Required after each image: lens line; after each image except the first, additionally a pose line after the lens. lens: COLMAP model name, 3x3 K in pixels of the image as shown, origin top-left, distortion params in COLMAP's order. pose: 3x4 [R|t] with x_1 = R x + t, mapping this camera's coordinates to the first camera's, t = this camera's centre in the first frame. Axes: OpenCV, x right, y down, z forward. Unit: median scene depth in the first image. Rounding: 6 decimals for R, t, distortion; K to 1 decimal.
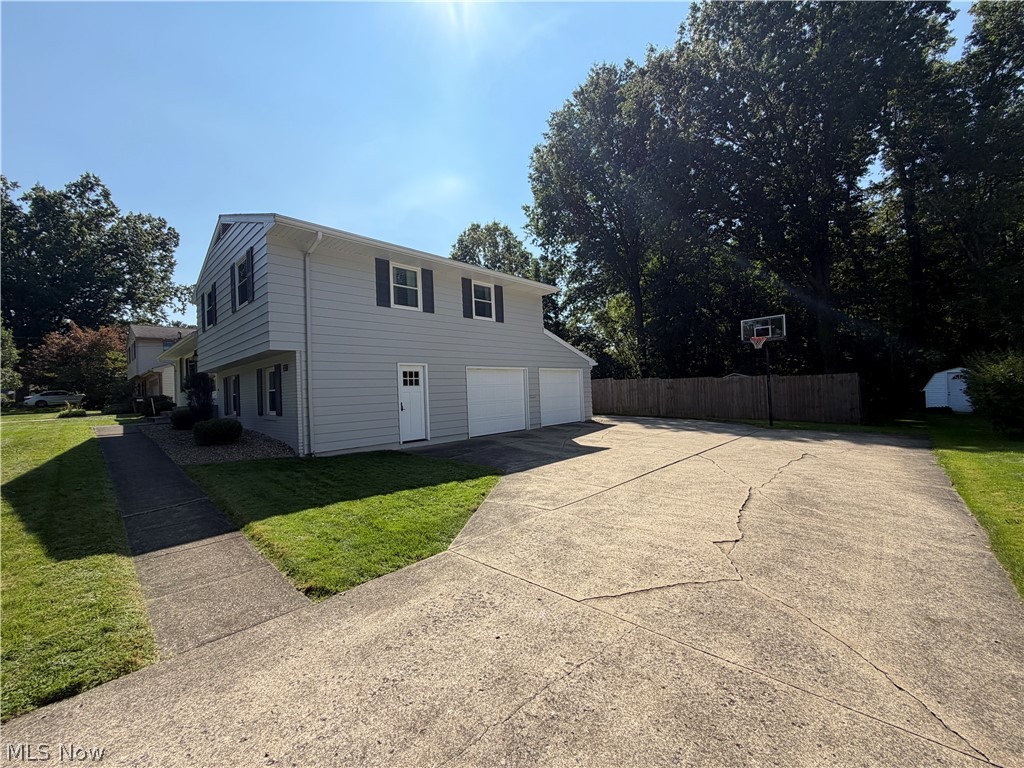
lens RADIAL K [[412.1, 0, 513.5], [0, 412.1, 378.6], [0, 0, 1]] dist [-0.000421, 0.000948]
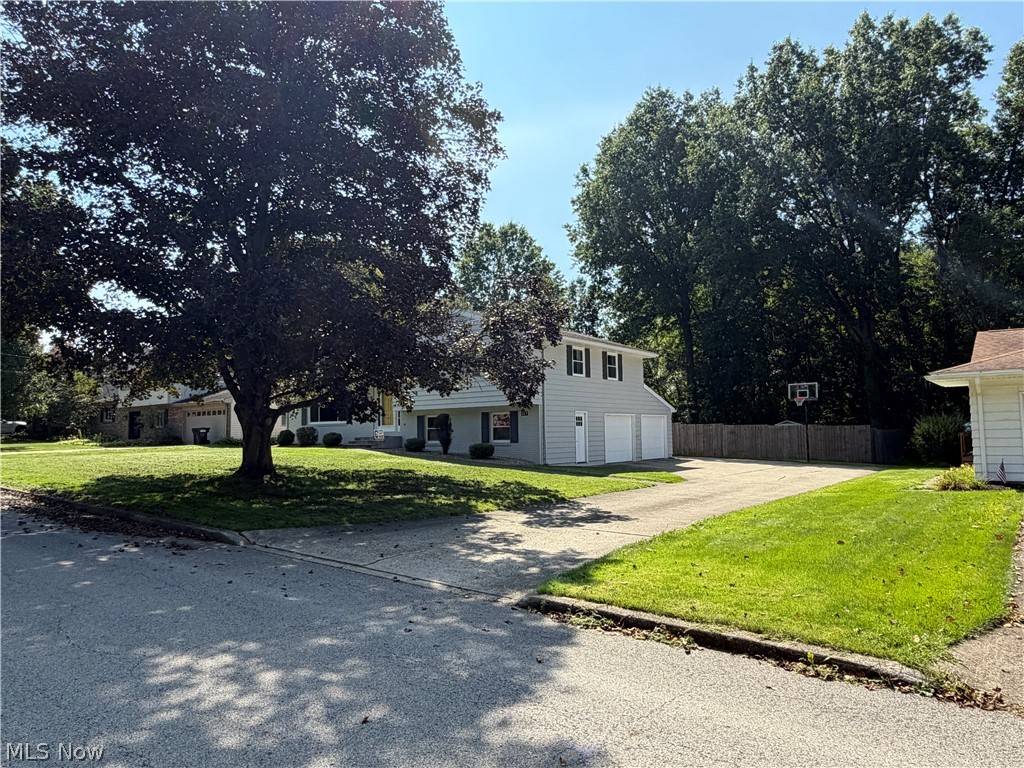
lens RADIAL K [[663.8, 0, 521.0], [0, 663.8, 376.1], [0, 0, 1]] dist [-0.011393, 0.004288]
pose [[0.994543, 0.035452, 0.098118, -0.515115], [-0.029821, 0.997855, -0.058281, -0.013067], [-0.099974, 0.055037, 0.993467, -1.033725]]
